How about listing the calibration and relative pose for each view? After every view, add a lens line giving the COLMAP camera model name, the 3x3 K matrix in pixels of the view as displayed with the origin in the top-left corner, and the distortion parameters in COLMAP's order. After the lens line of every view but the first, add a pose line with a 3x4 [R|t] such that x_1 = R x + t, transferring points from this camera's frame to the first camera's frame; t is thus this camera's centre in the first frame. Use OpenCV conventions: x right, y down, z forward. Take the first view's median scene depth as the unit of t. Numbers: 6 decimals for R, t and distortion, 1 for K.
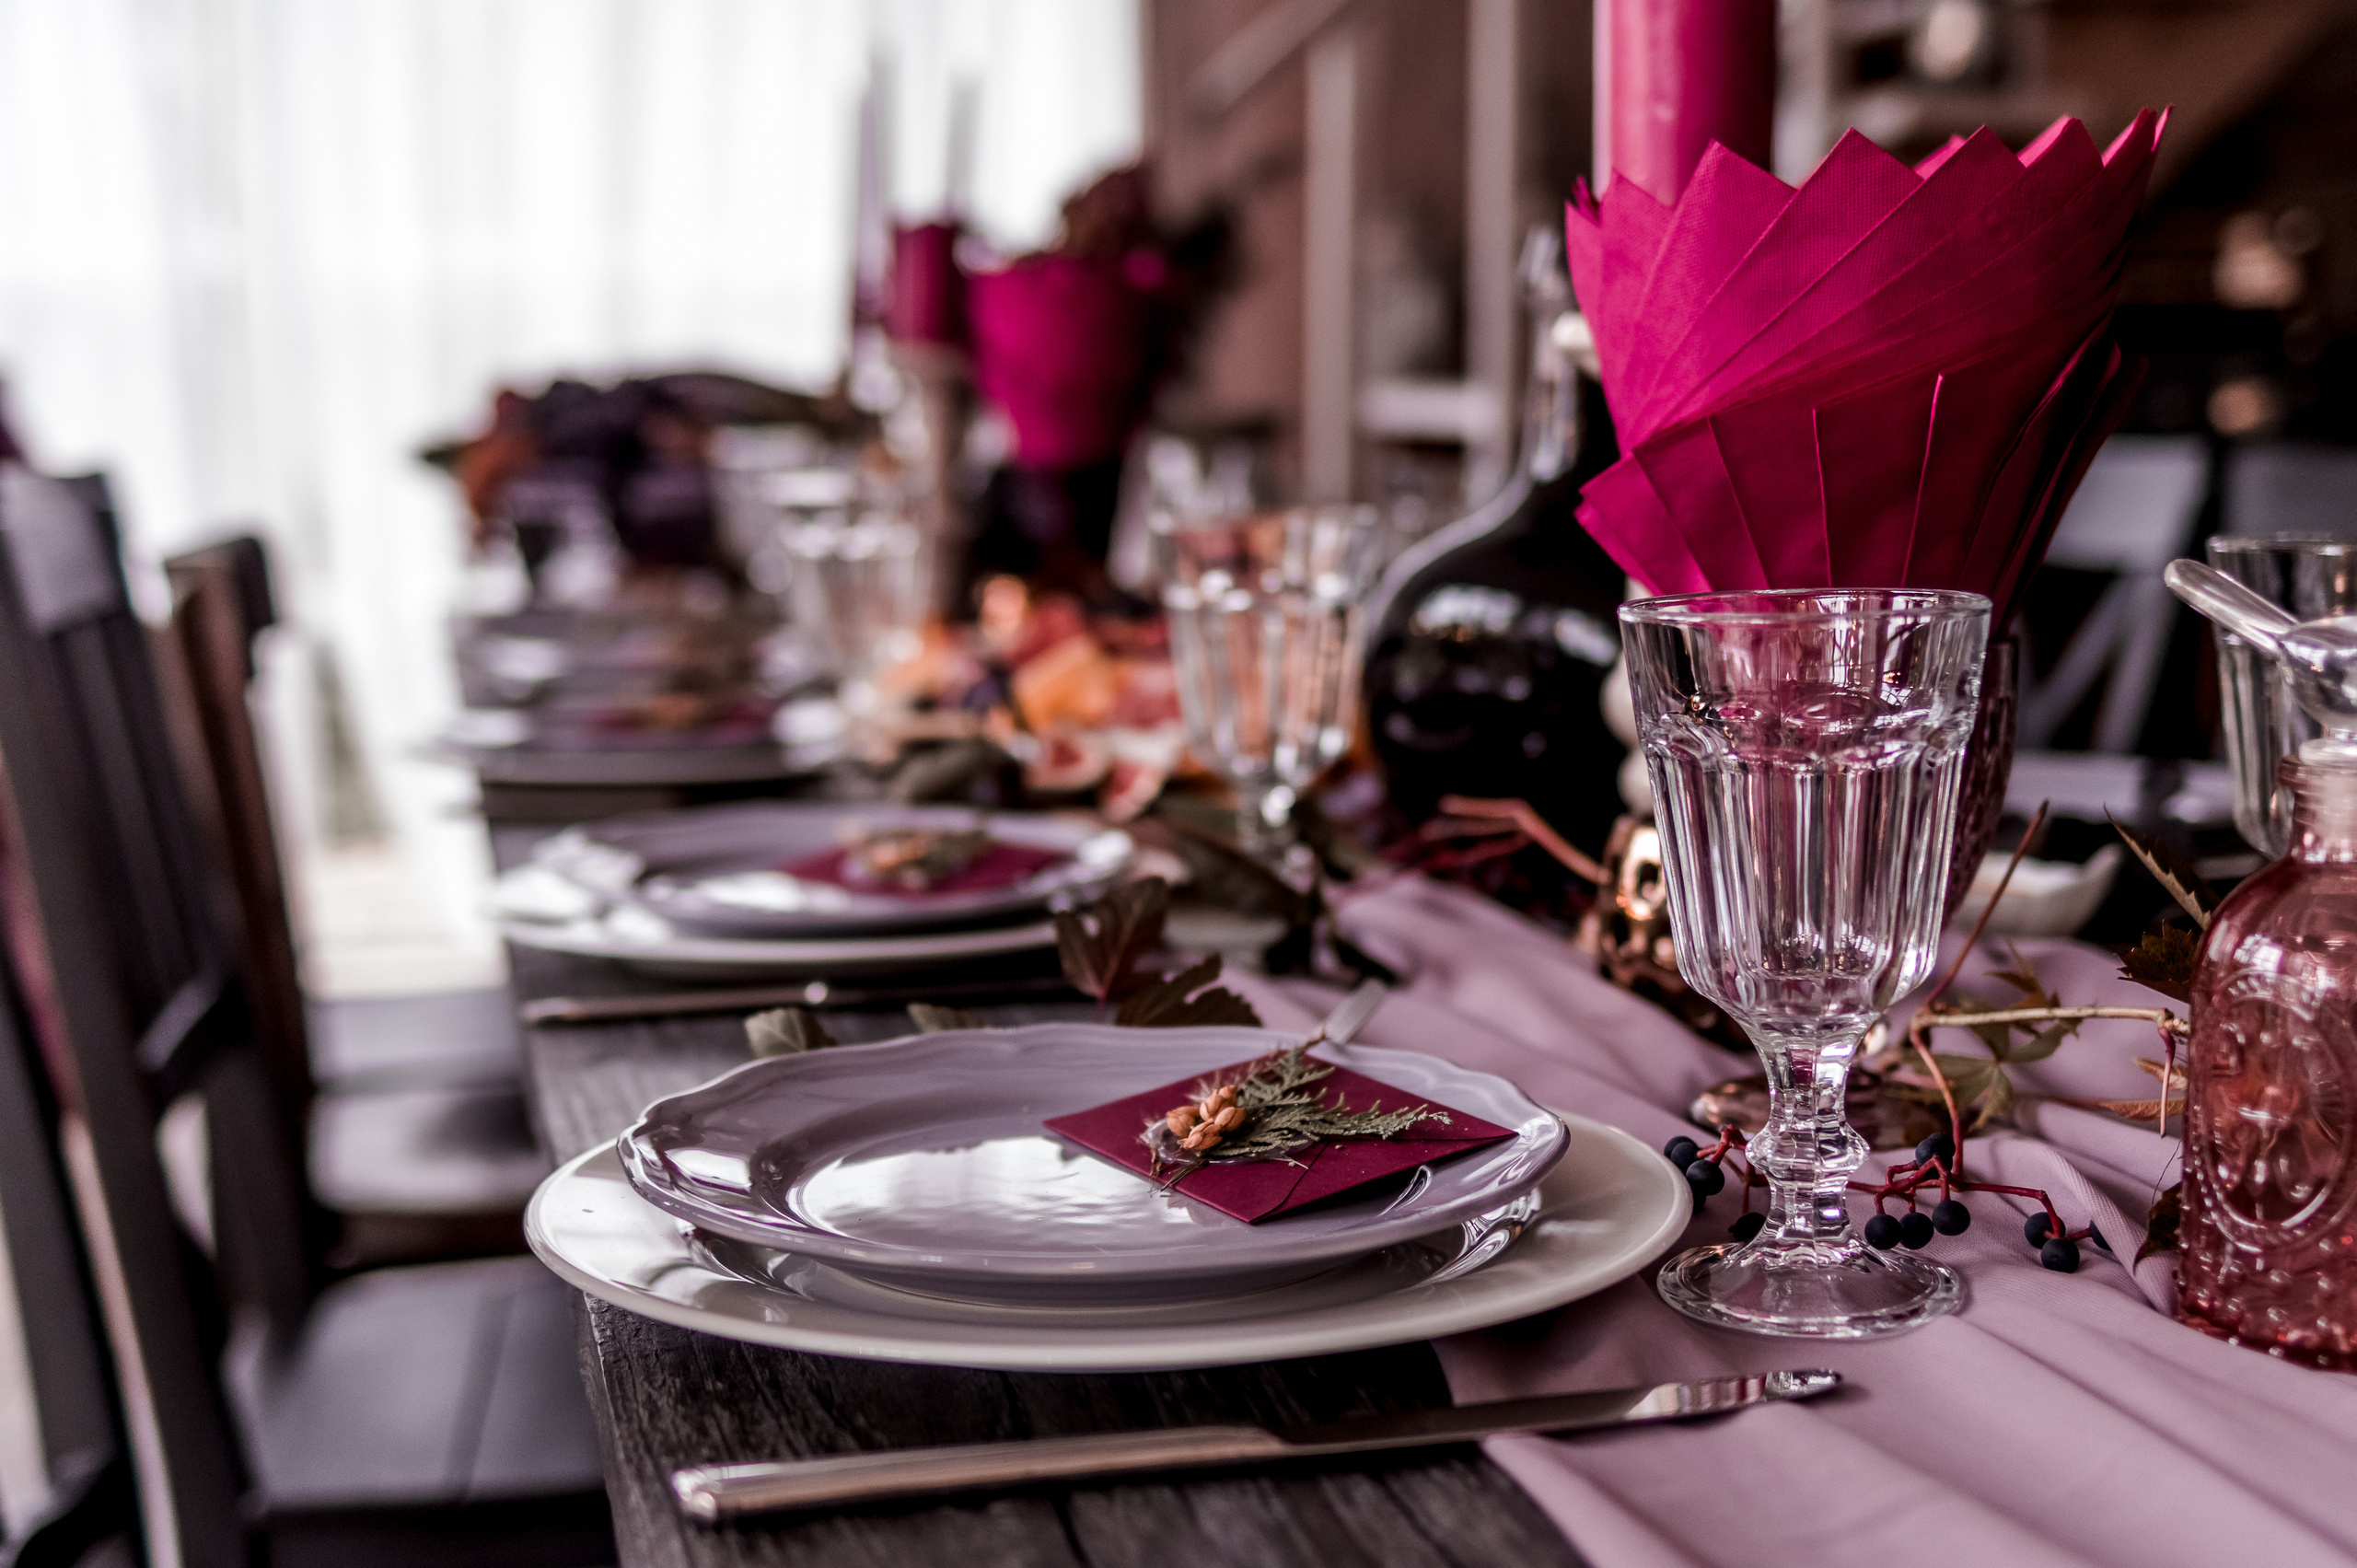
lens RADIAL K [[3185.7, 0, 1178.5], [0, 3185.7, 784.0], [0, 0, 1]] dist [-0.000295, 0.028892]
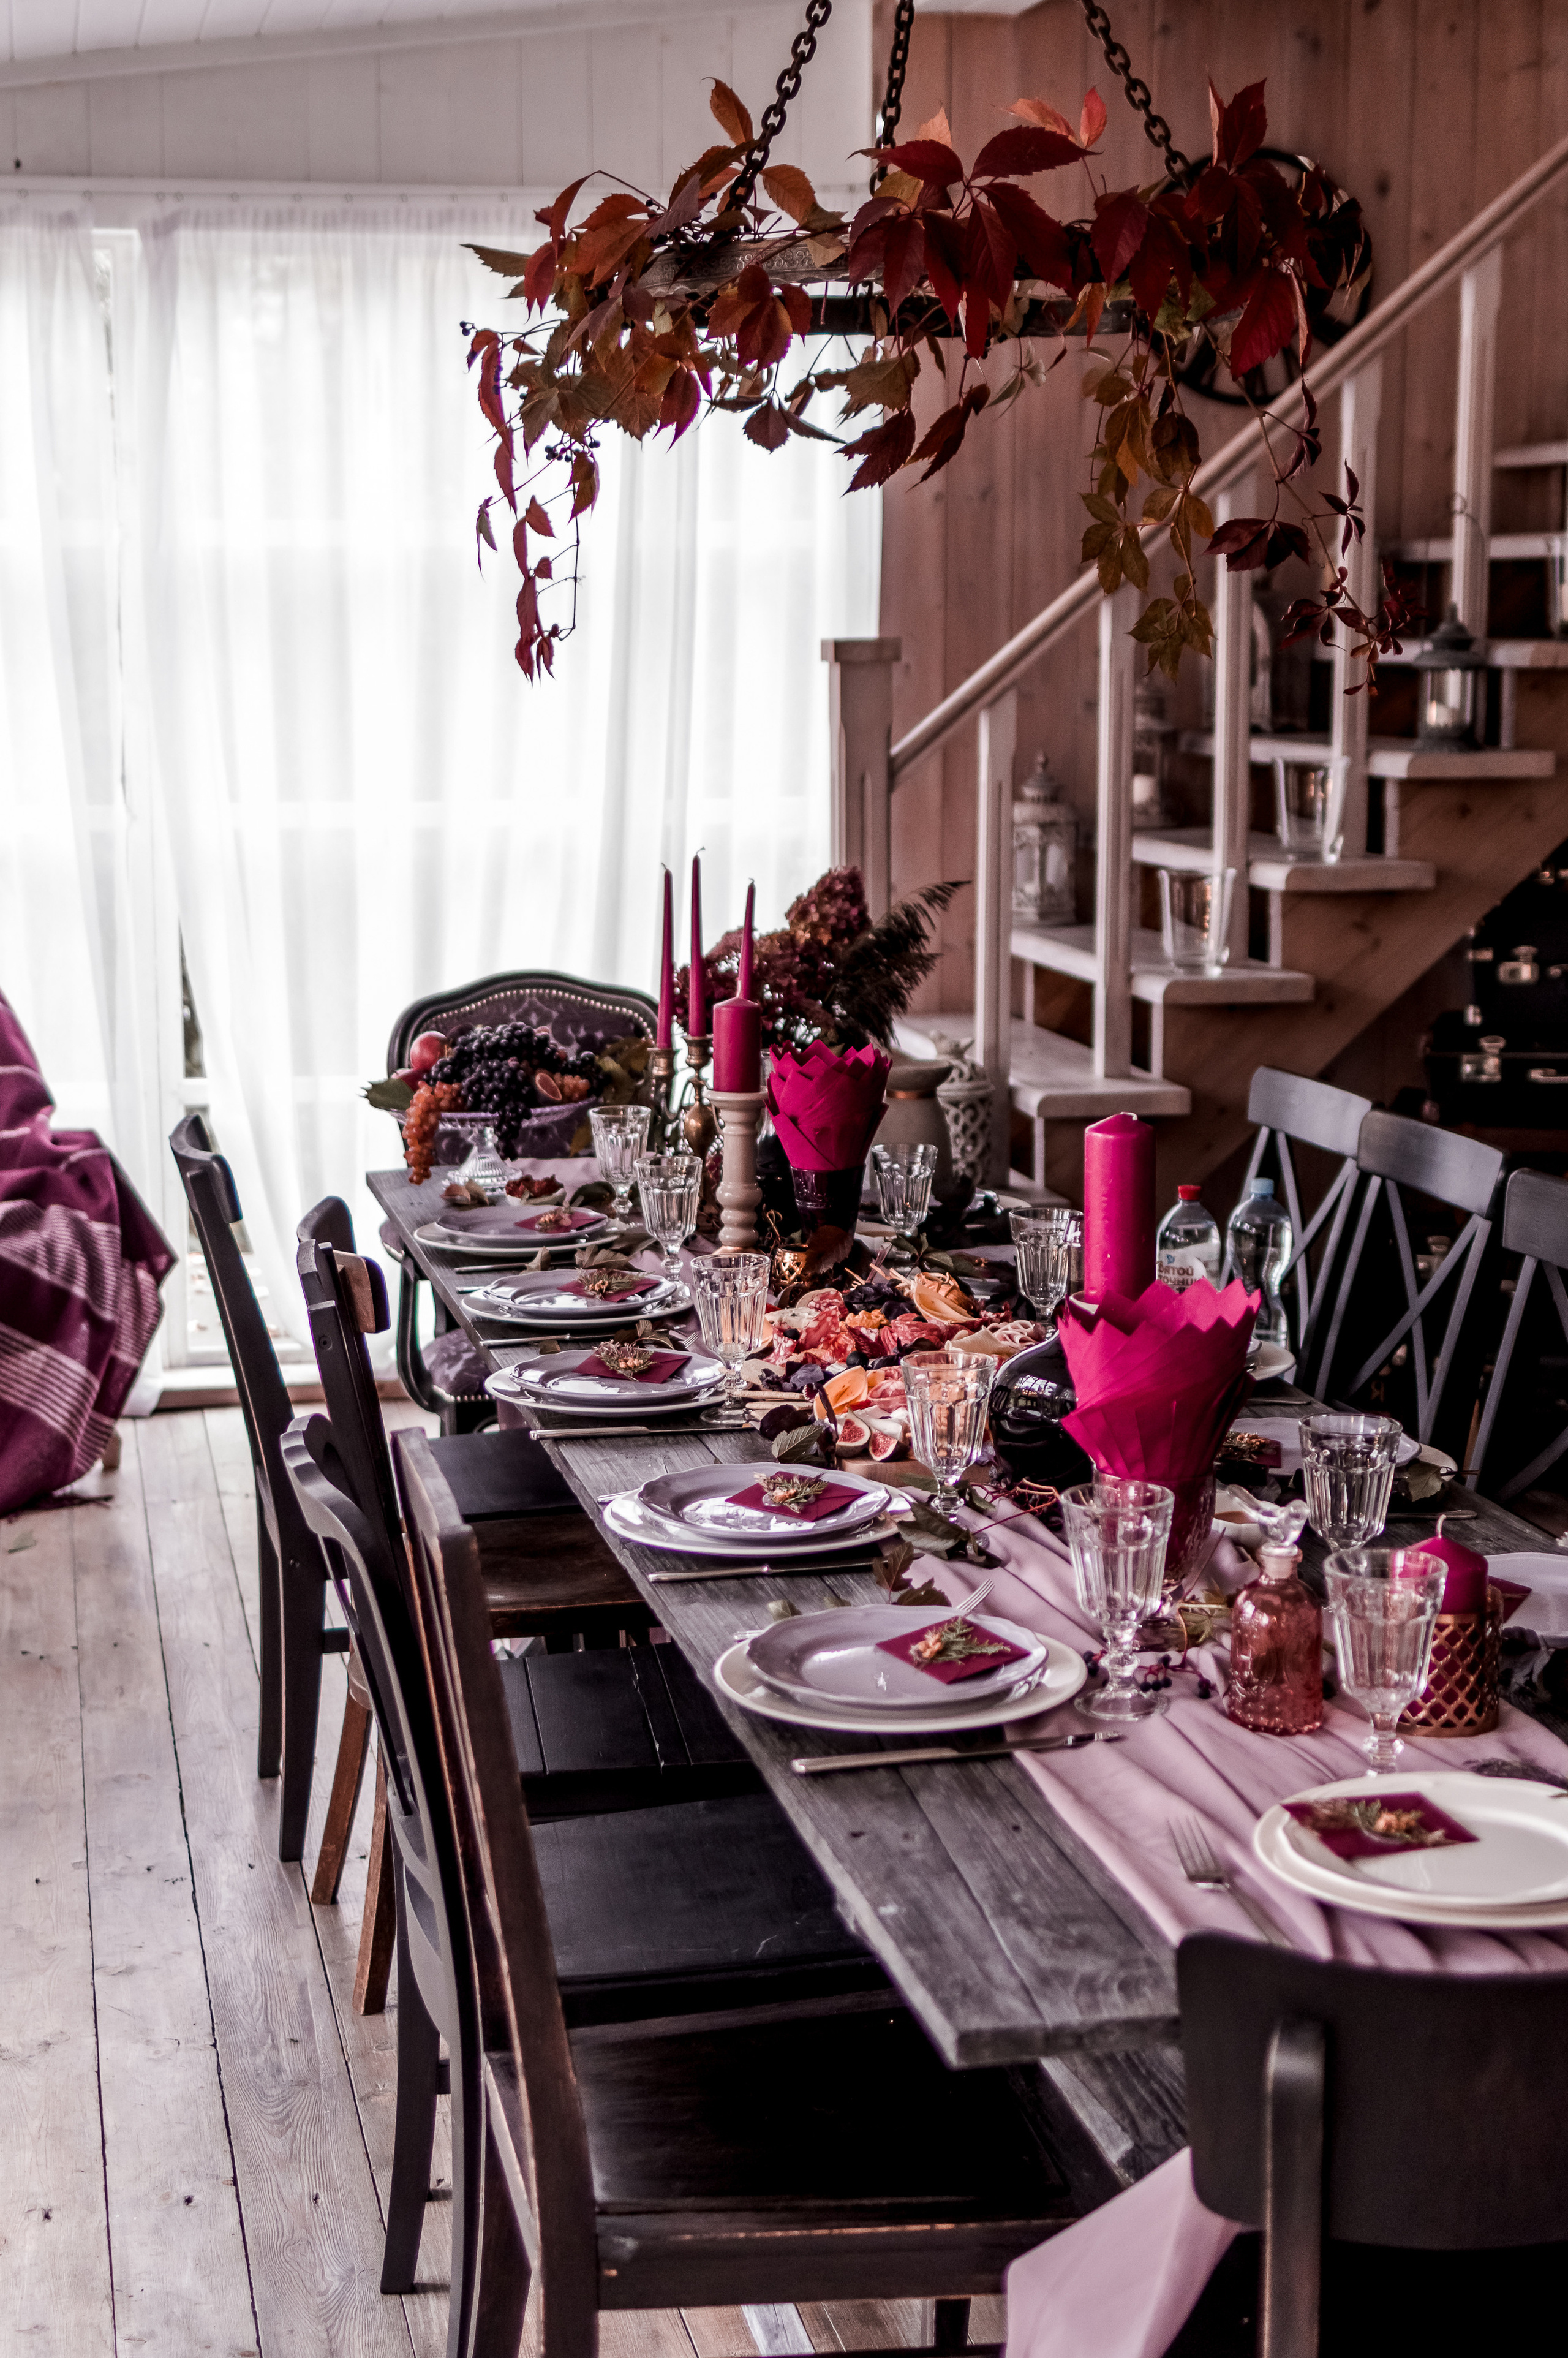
lens RADIAL K [[3372.4, 0, 747.2], [0, 3372.4, 1181.6], [0, 0, 1]] dist [-0.002683, 0.034613]
pose [[0.999695, -0.000764, -0.024697, -0.066257], [0.001770, 0.999168, 0.040754, -0.358533], [0.024646, -0.040785, 0.998864, -1.681858]]
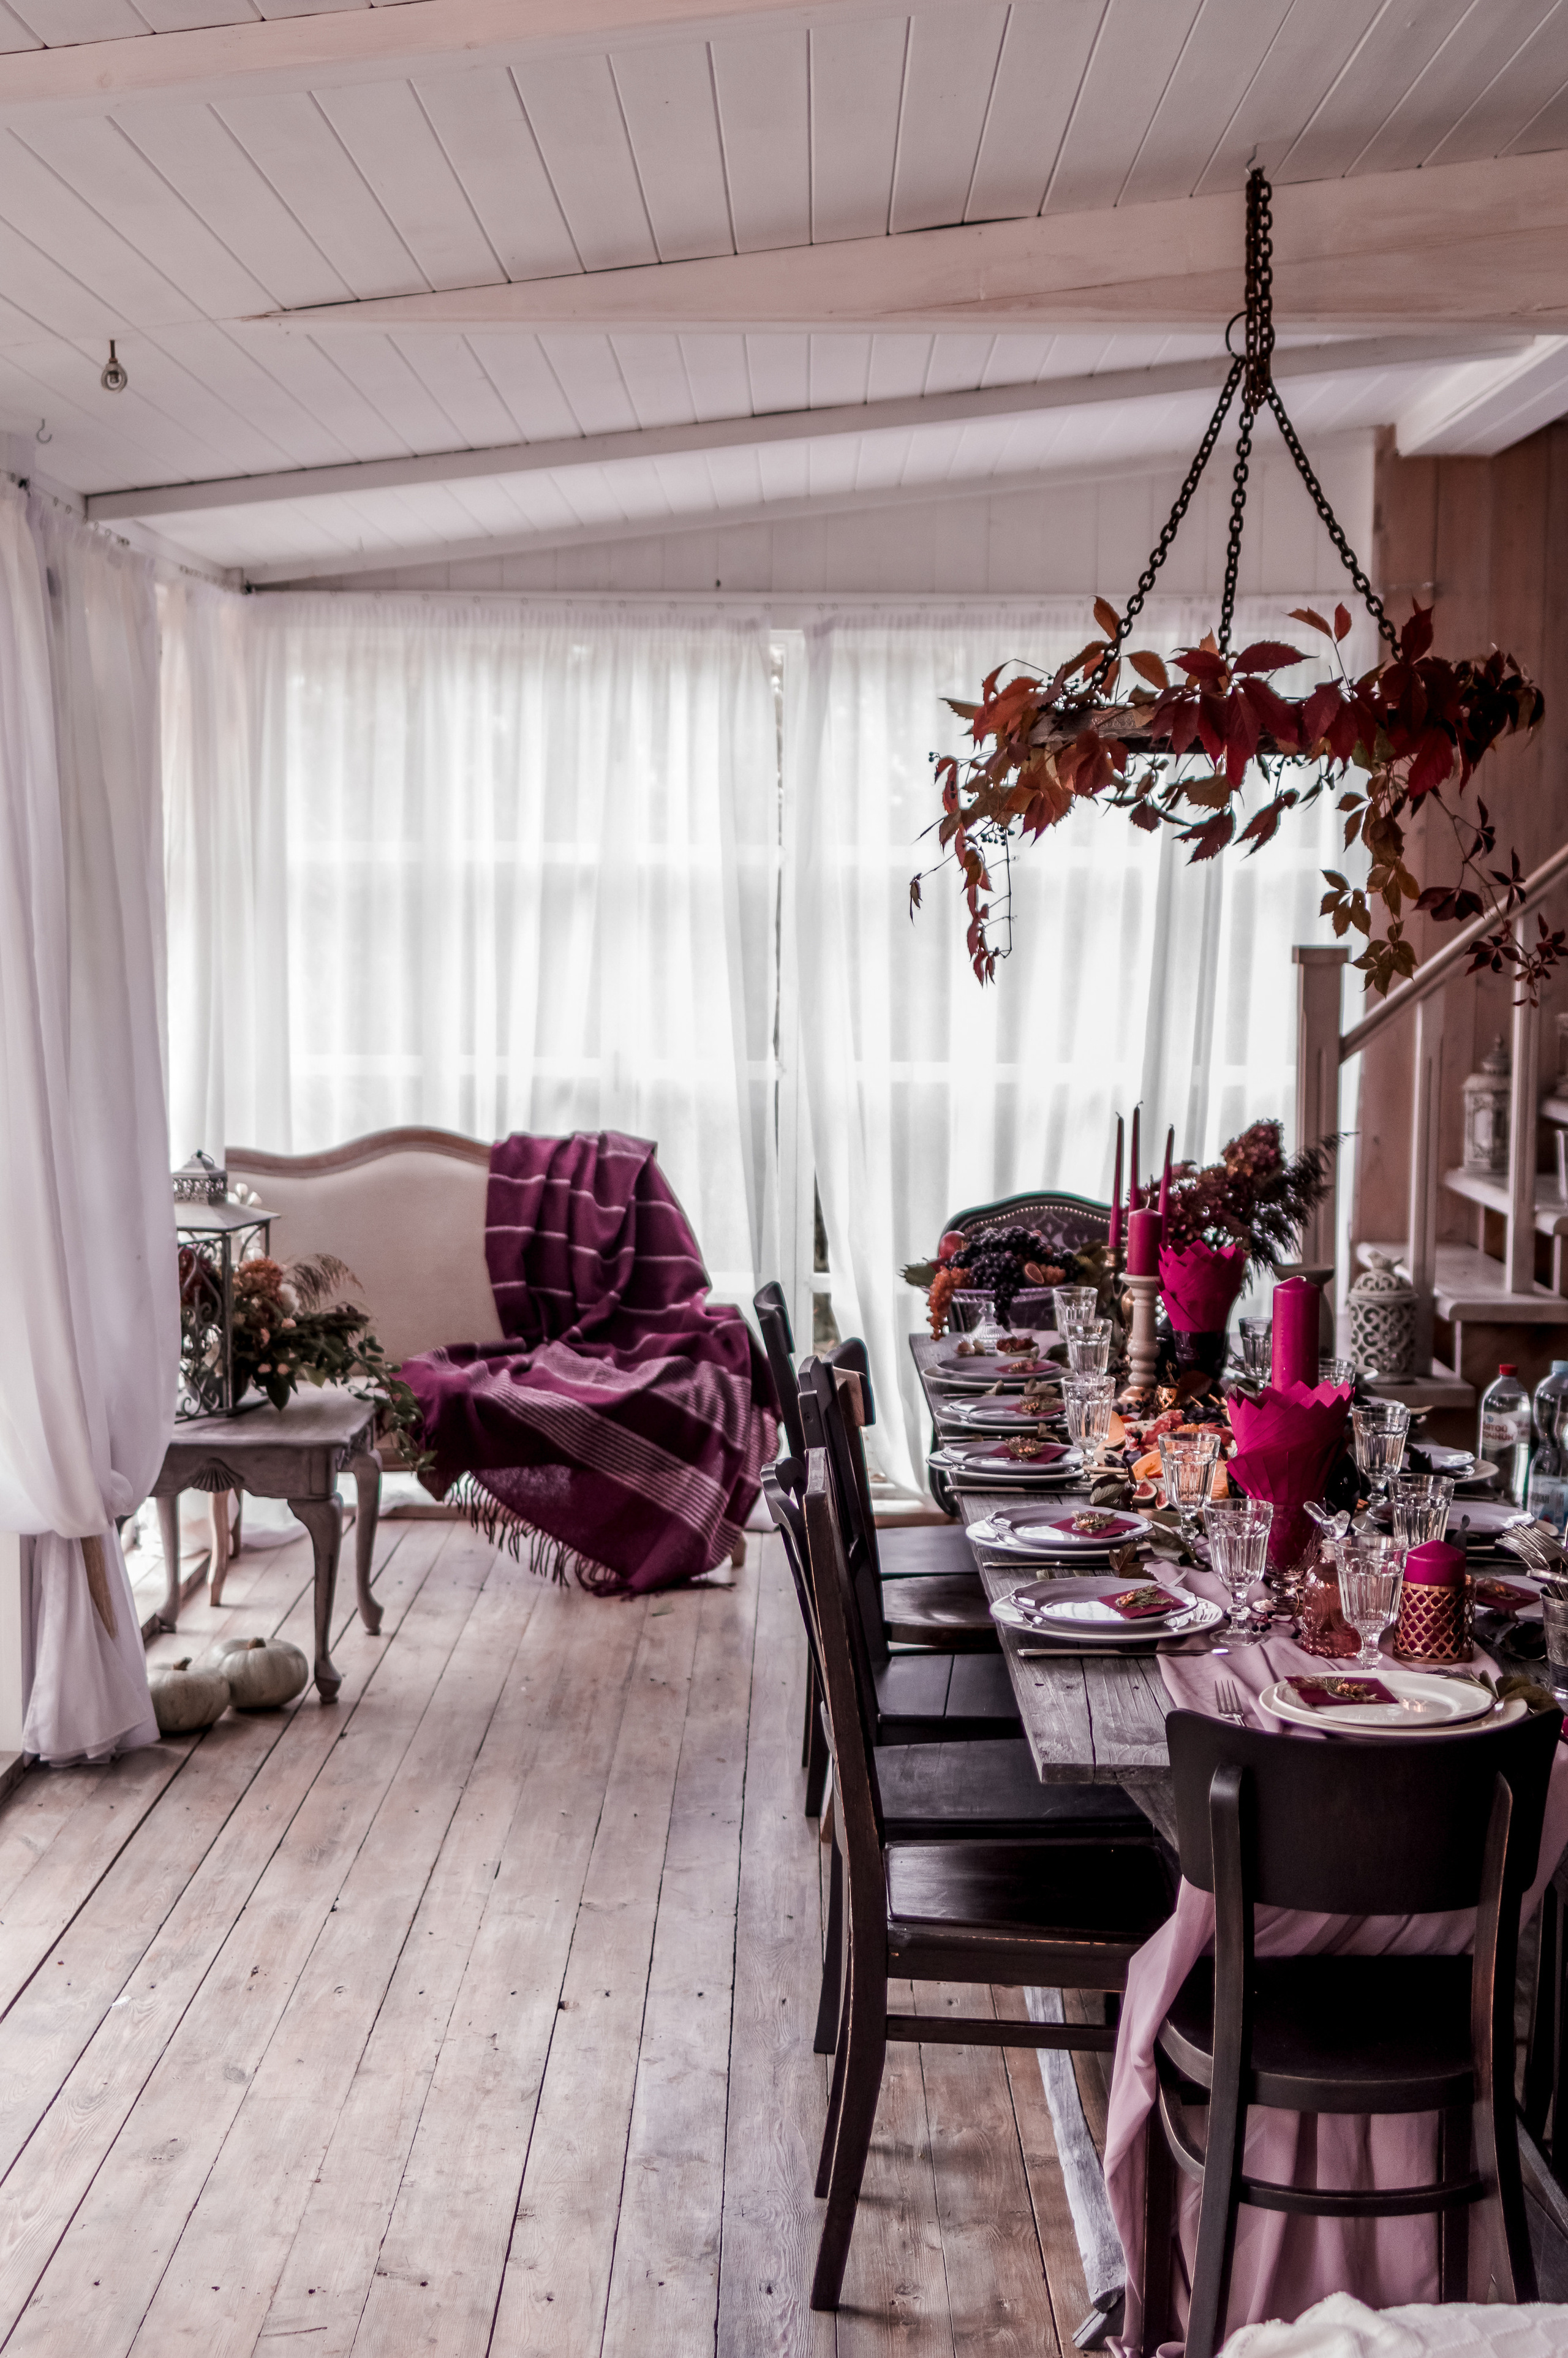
lens RADIAL K [[3186.7, 0, 736.2], [0, 3186.7, 1171.5], [0, 0, 1]] dist [-0.000295, 0.028892]
pose [[0.968035, 0.026649, -0.249394, 0.476102], [-0.035914, 0.998821, -0.032675, -0.278201], [0.248229, 0.040587, 0.967851, -2.956088]]
